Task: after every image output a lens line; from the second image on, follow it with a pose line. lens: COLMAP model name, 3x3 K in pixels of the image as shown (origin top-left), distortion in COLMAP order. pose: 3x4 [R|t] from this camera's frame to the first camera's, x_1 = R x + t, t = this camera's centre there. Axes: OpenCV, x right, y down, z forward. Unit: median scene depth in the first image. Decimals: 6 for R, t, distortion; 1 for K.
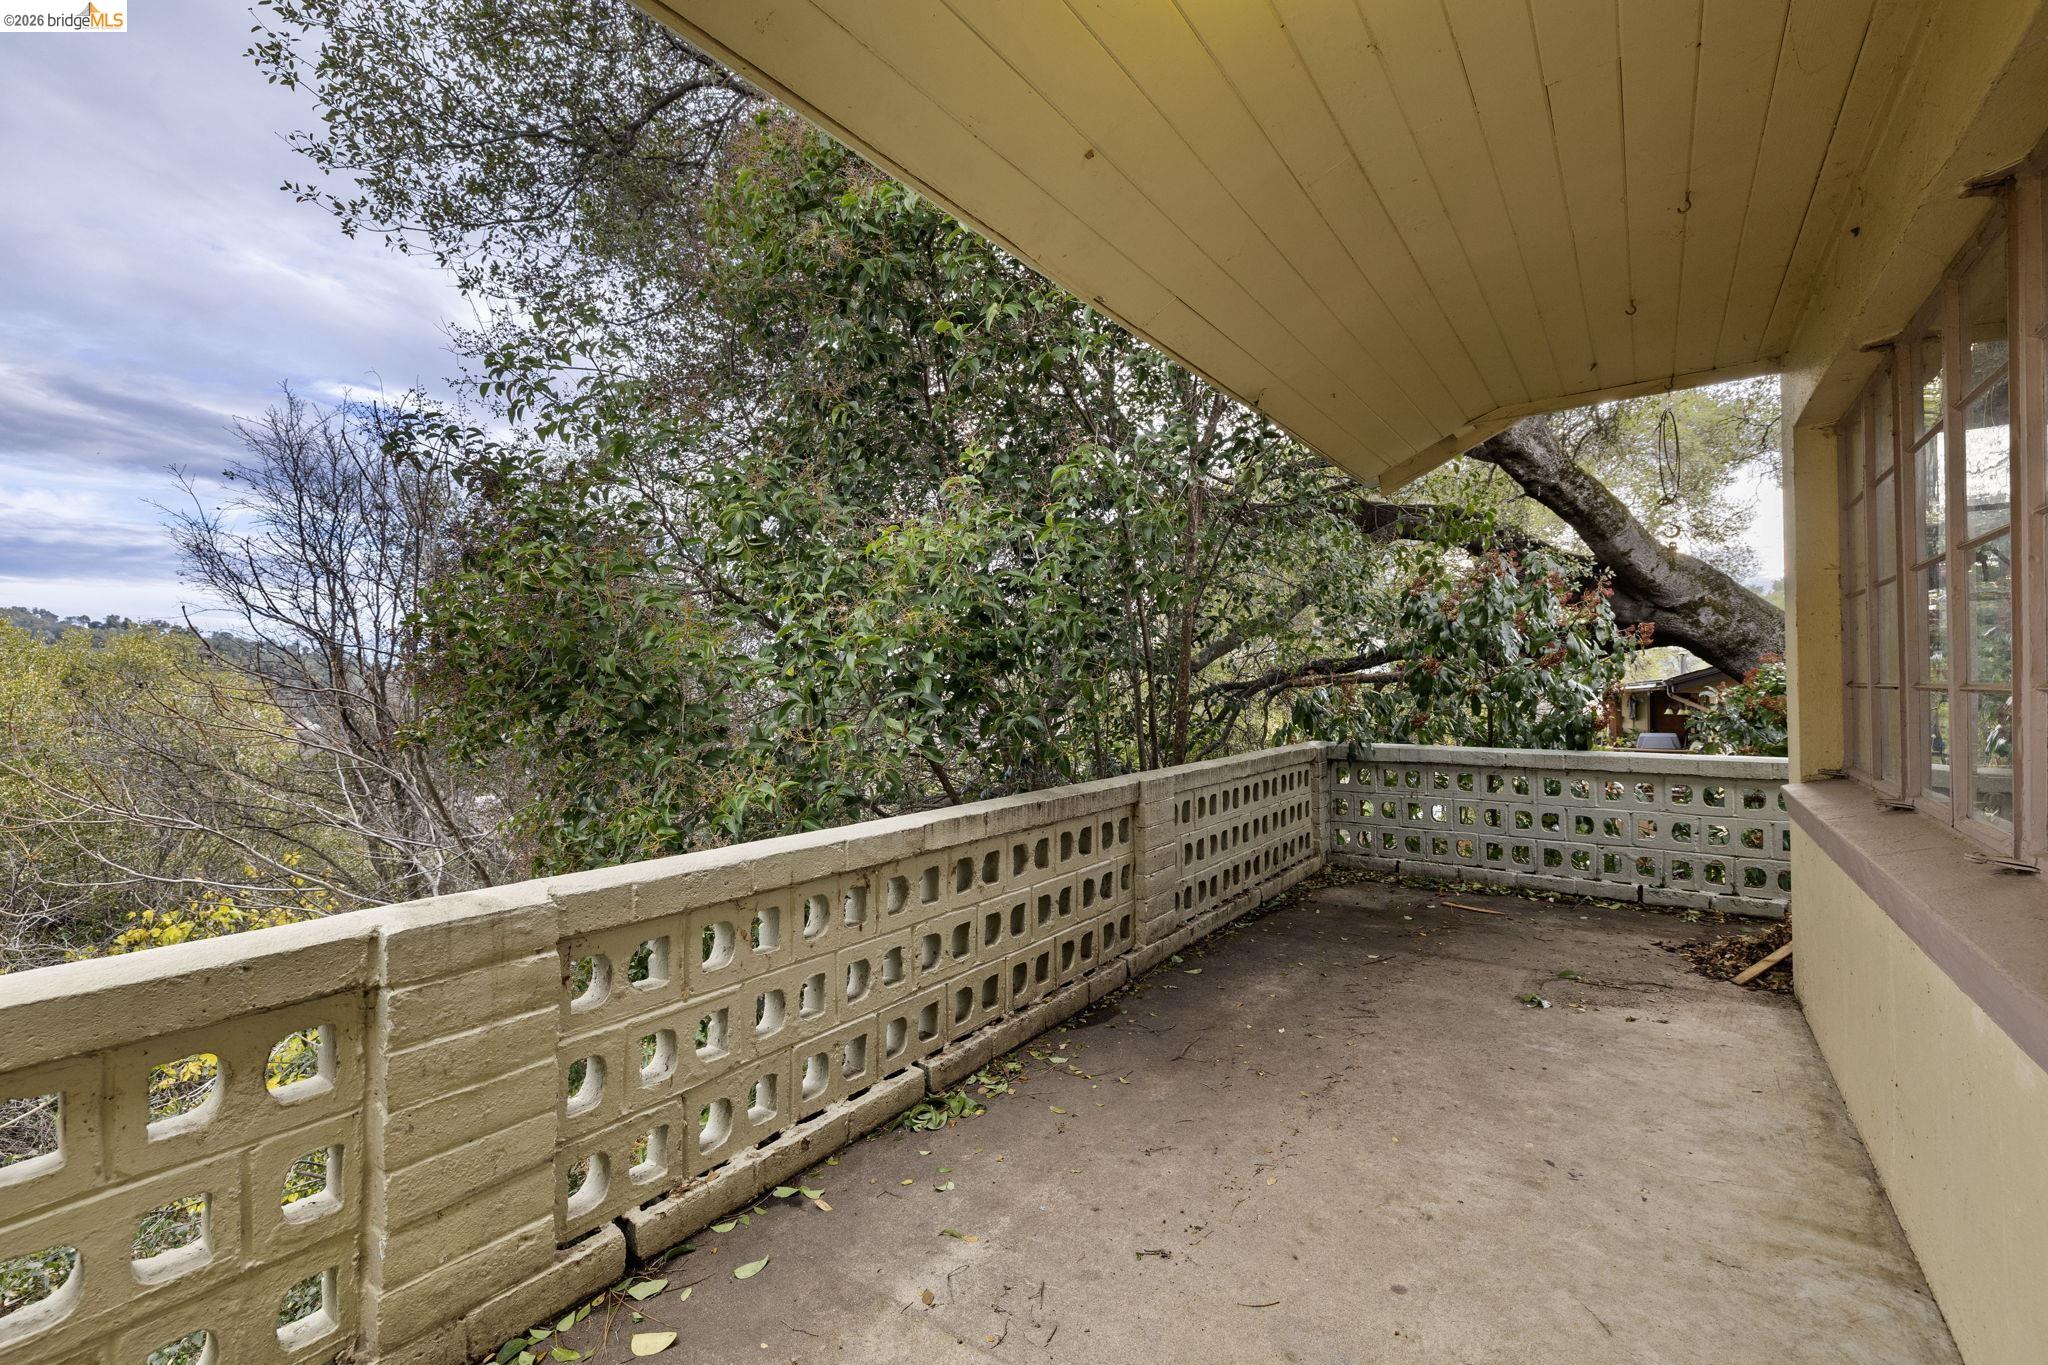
lens RADIAL K [[864.5, 0, 1019.9], [0, 864.5, 674.3], [0, 0, 1]] dist [0.002180, 0.000355]
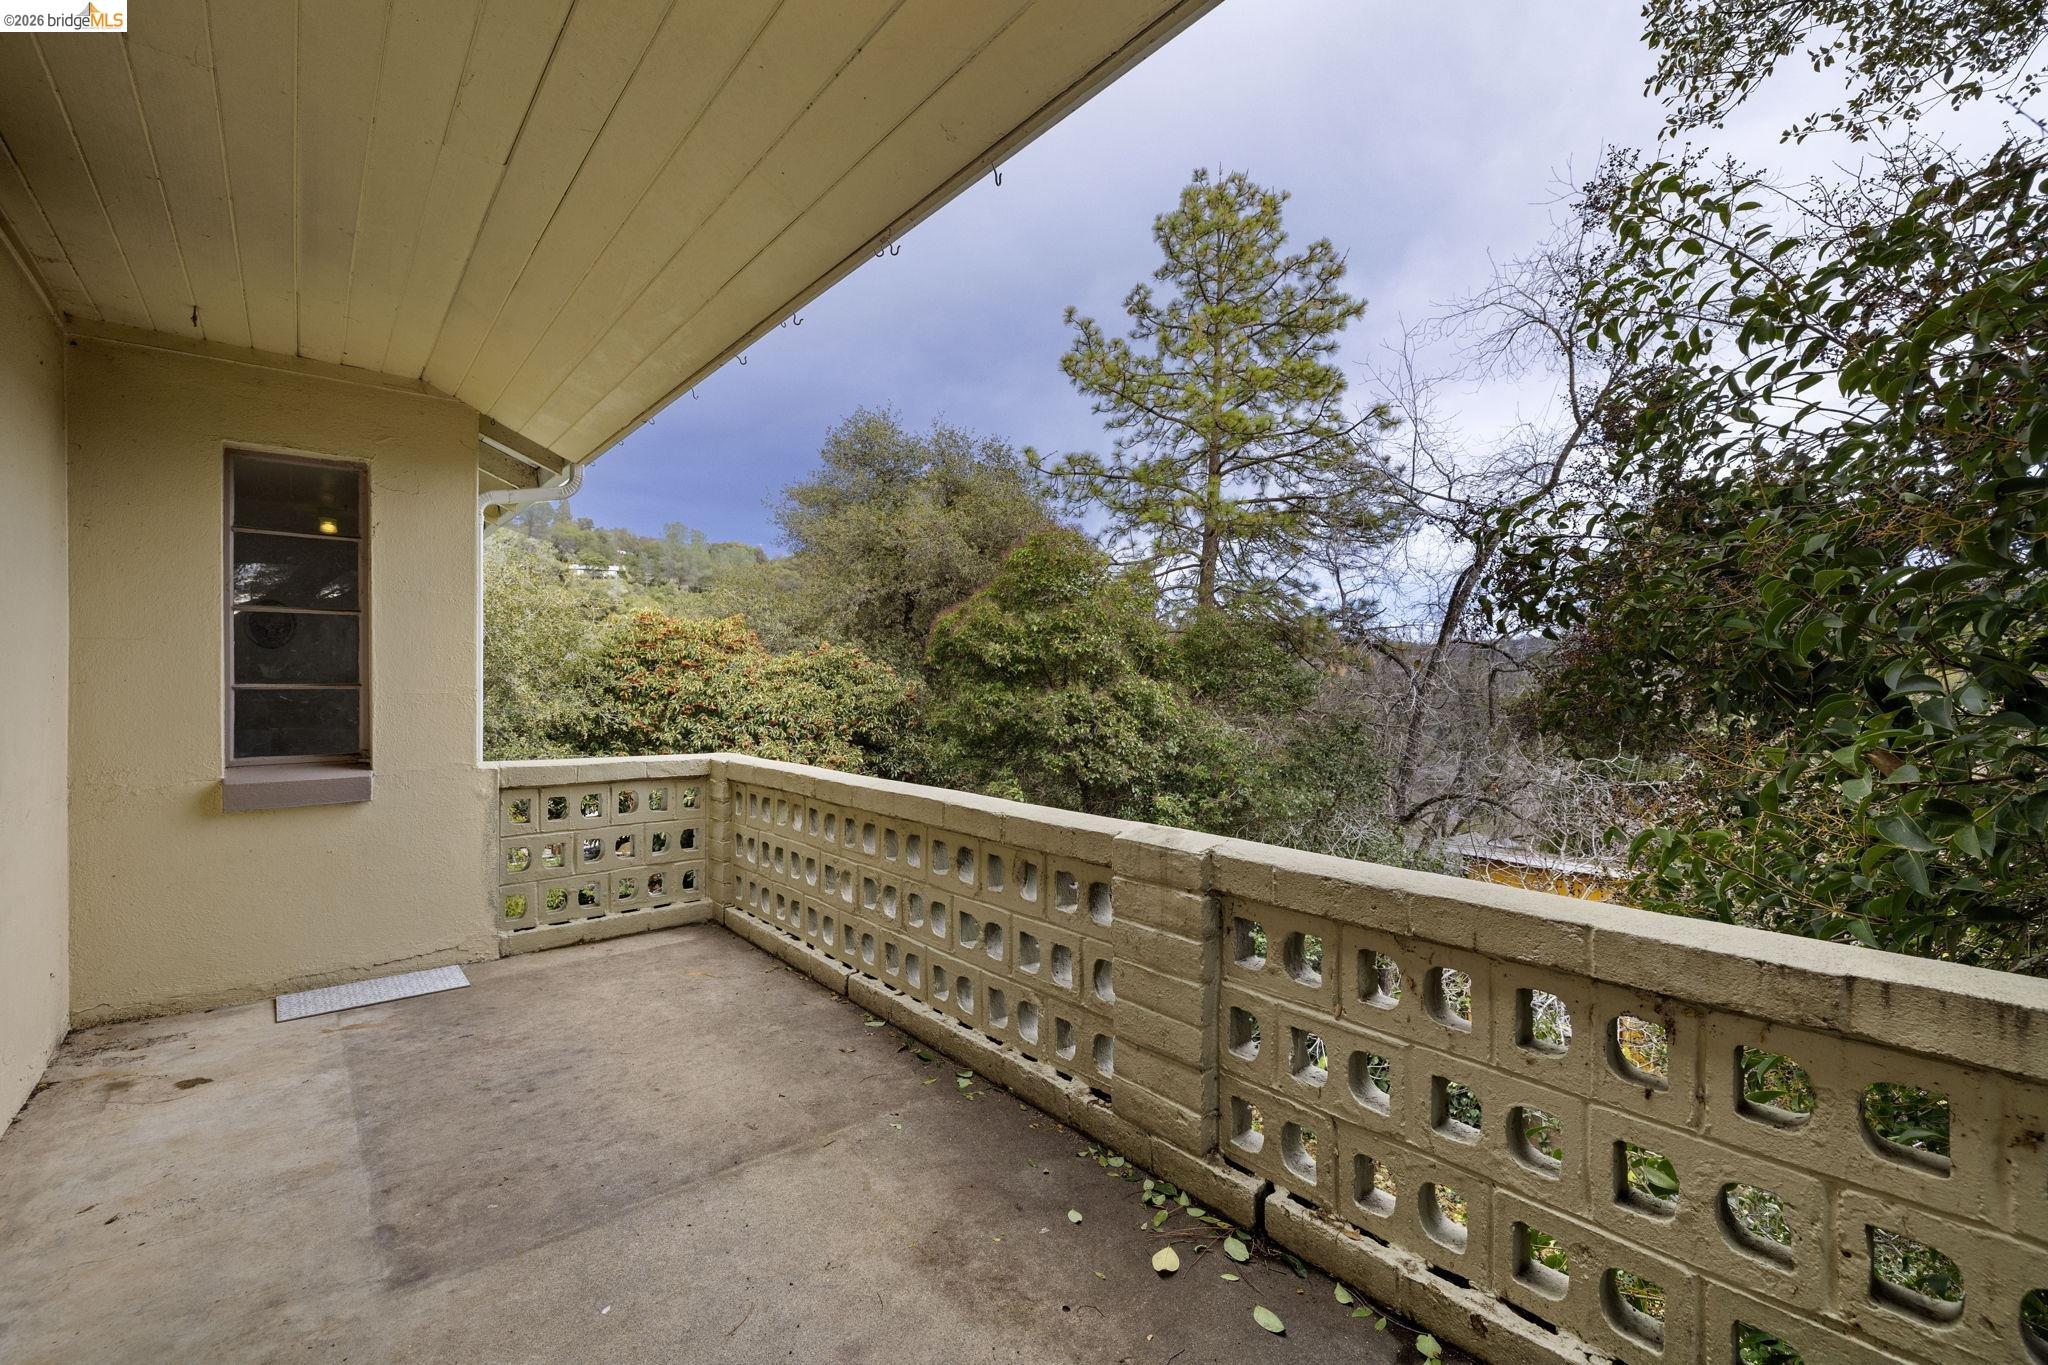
lens RADIAL K [[864.5, 0, 1019.9], [0, 864.5, 674.3], [0, 0, 1]] dist [0.002180, 0.000355]
pose [[-0.240295, -0.023210, -0.970422, 0.614698], [-0.008068, 0.999727, -0.021913, 0.033586], [0.970666, 0.002564, -0.240416, 0.912336]]
